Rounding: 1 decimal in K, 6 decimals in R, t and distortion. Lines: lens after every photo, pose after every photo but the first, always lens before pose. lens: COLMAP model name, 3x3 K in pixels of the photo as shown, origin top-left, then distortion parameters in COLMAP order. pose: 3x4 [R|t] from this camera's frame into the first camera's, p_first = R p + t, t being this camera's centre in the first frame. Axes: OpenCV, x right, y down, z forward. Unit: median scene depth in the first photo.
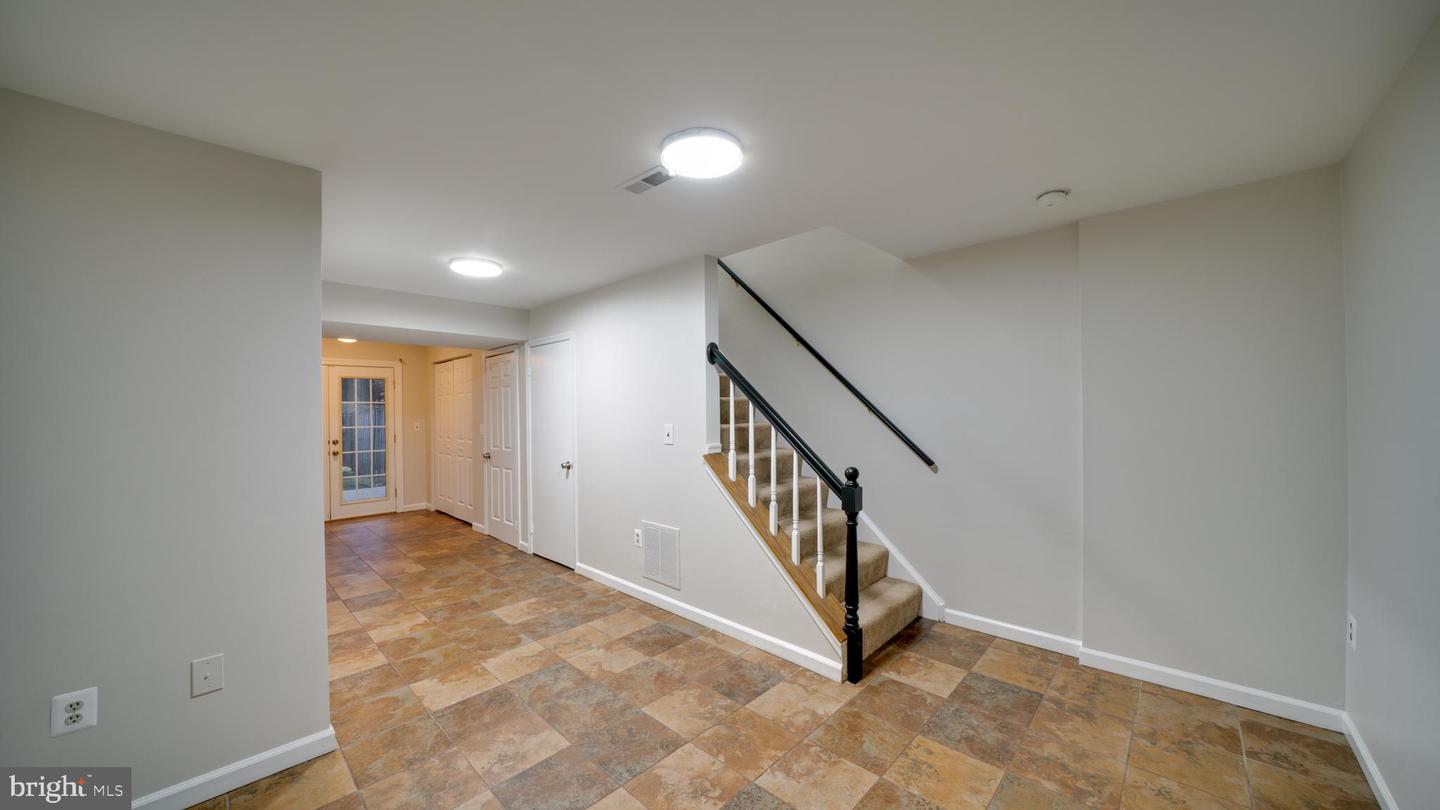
lens RADIAL K [[499.9, 0, 725.4], [0, 499.9, 416.3], [0, 0, 1]] dist [-0.002052, -0.000049]
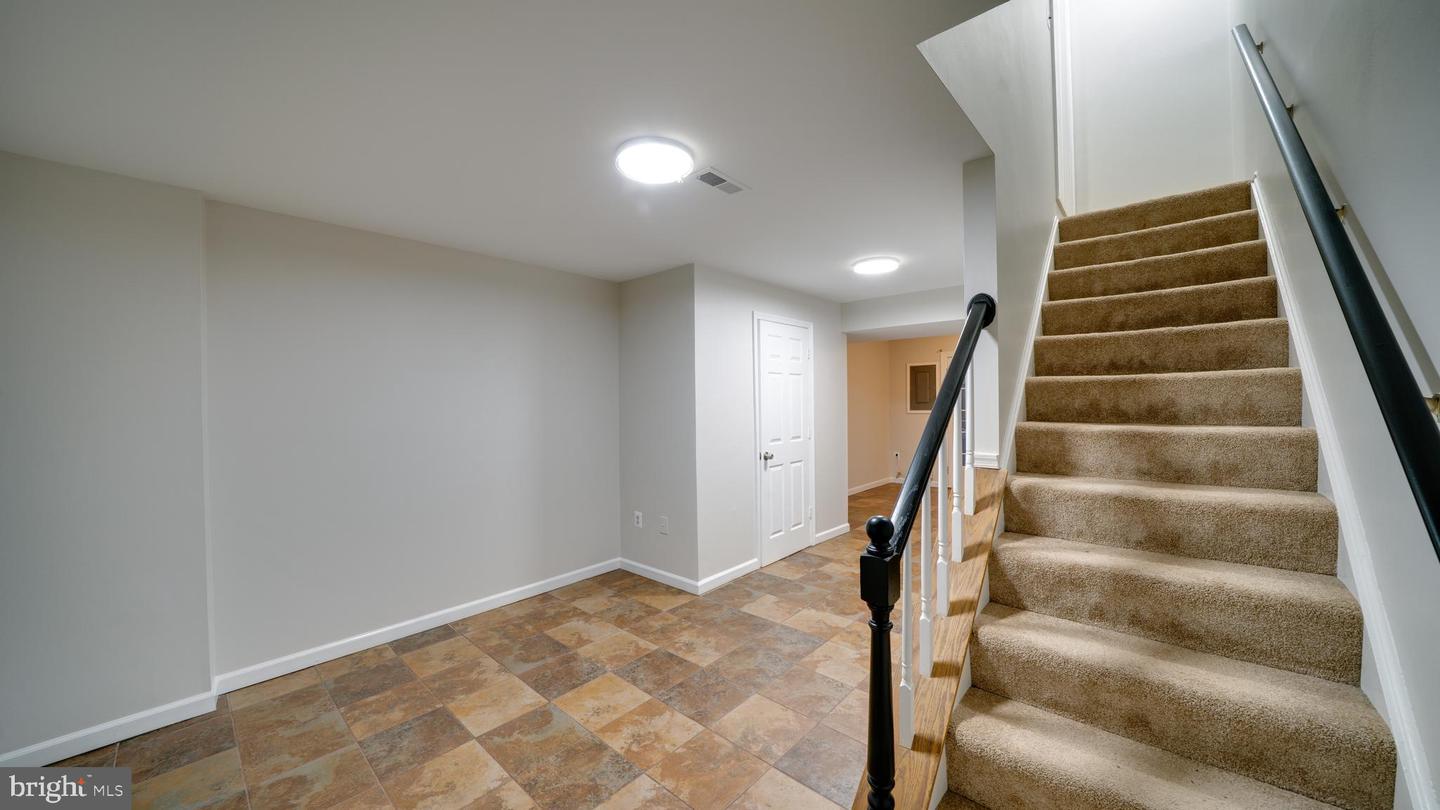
lens RADIAL K [[499.9, 0, 725.9], [0, 499.9, 398.8], [0, 0, 1]] dist [-0.002052, -0.000049]
pose [[0.037691, 0.003655, -0.999283, 0.886469], [0.001761, 0.999992, 0.003724, -0.028928], [0.999288, -0.001900, 0.037684, 0.929838]]
